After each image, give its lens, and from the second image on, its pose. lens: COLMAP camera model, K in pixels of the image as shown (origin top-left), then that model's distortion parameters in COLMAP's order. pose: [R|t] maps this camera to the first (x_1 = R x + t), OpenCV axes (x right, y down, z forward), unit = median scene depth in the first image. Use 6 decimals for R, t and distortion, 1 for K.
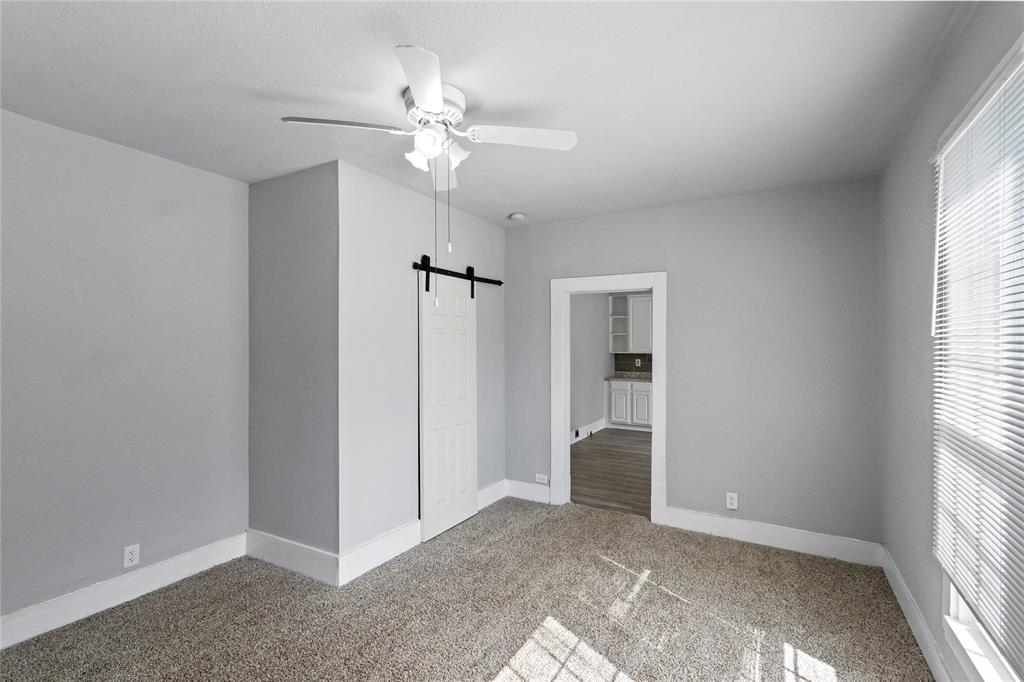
lens RADIAL K [[480.2, 0, 505.8], [0, 480.2, 342.7], [0, 0, 1]] dist [0.000422, 0.000379]
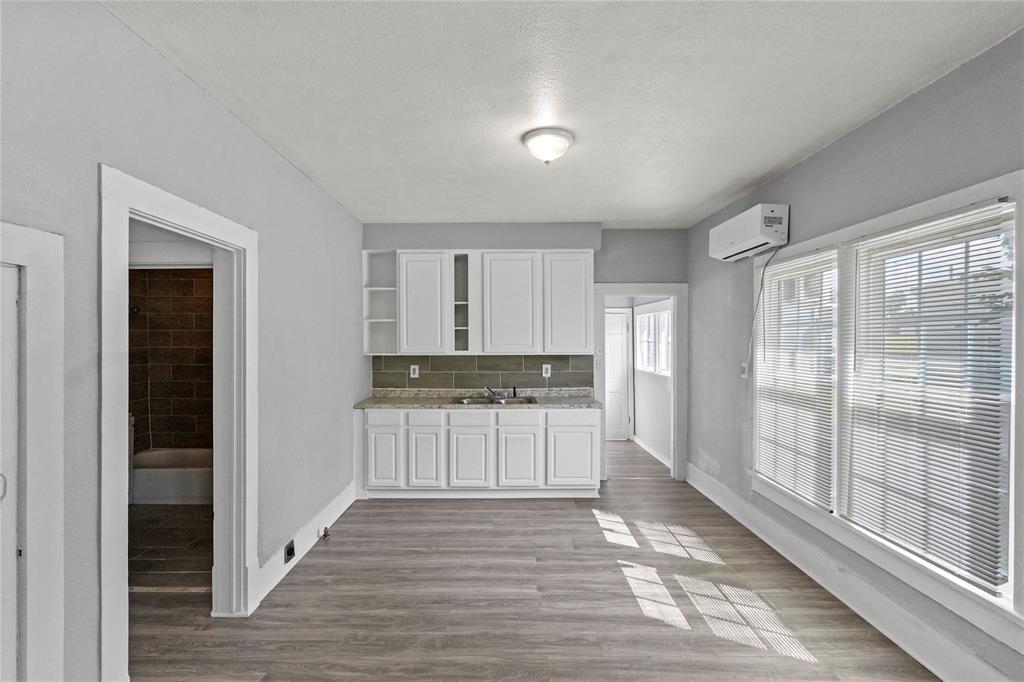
lens RADIAL K [[480.2, 0, 505.8], [0, 480.2, 342.7], [0, 0, 1]] dist [0.000422, 0.000379]
pose [[0.865871, -0.000994, 0.500267, 0.086500], [-0.001820, 0.999985, 0.005137, 0.004500], [-0.500264, -0.005358, 0.865856, 0.462547]]
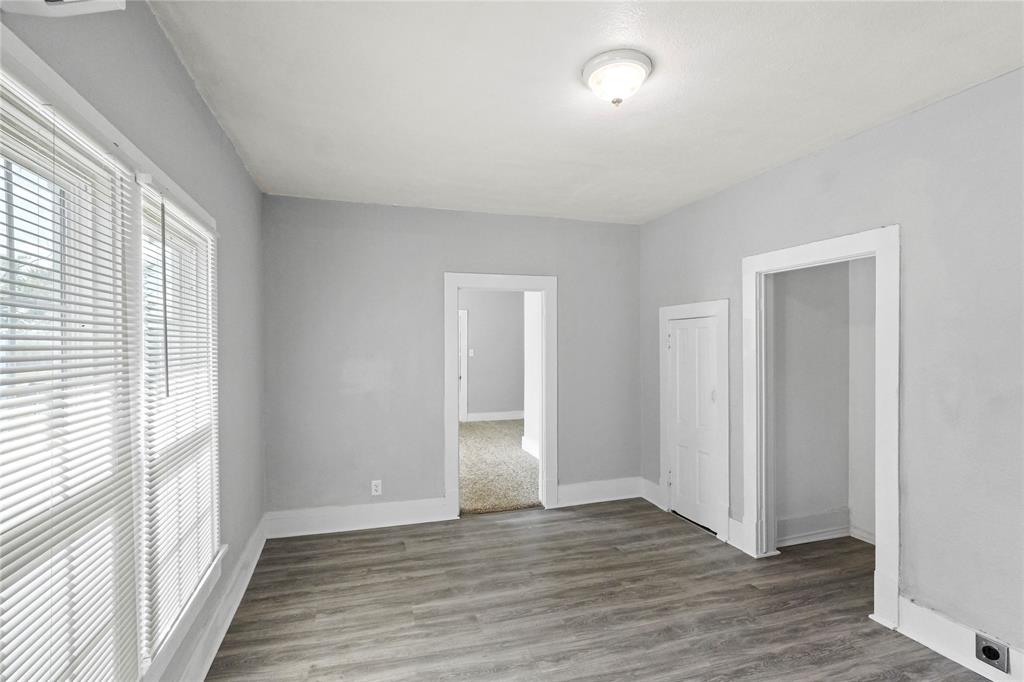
lens RADIAL K [[480.2, 0, 505.8], [0, 480.2, 342.7], [0, 0, 1]] dist [0.000422, 0.000379]
pose [[-0.675278, 0.001603, -0.737562, 0.470482], [0.007078, 0.999966, -0.004307, 0.004531], [0.737530, -0.008129, -0.675266, 0.836096]]
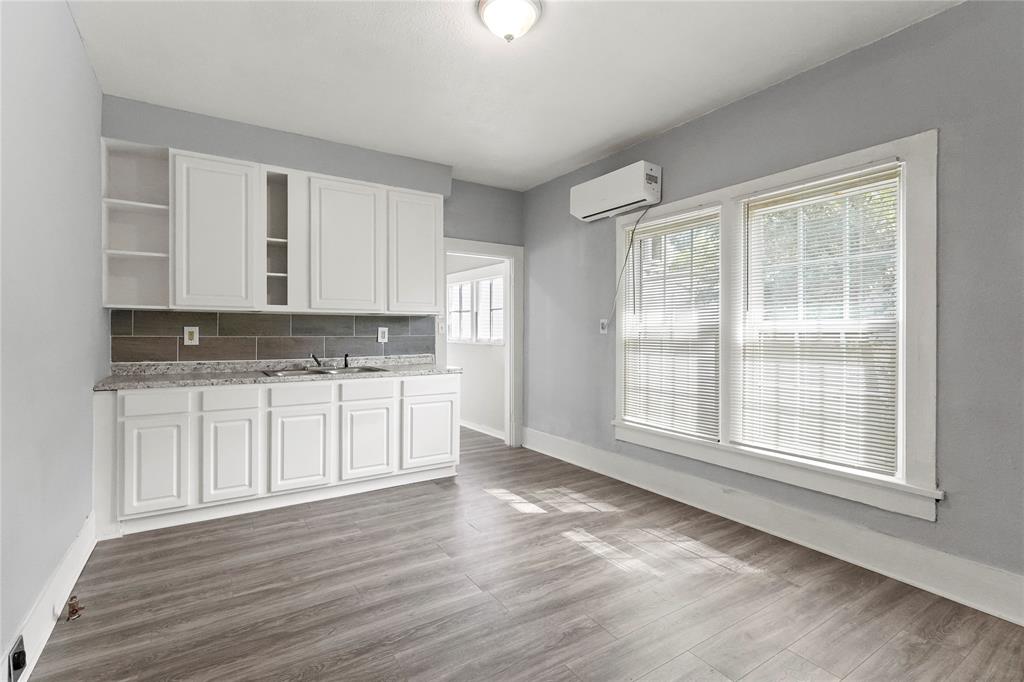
lens RADIAL K [[478.3, 0, 511.4], [0, 478.3, 332.8], [0, 0, 1]] dist [-0.000193, 0.000202]
pose [[0.451739, 0.003466, 0.892143, 0.049605], [-0.003402, 0.999992, -0.002163, 0.039517], [-0.892144, -0.002058, 0.451747, 0.607000]]
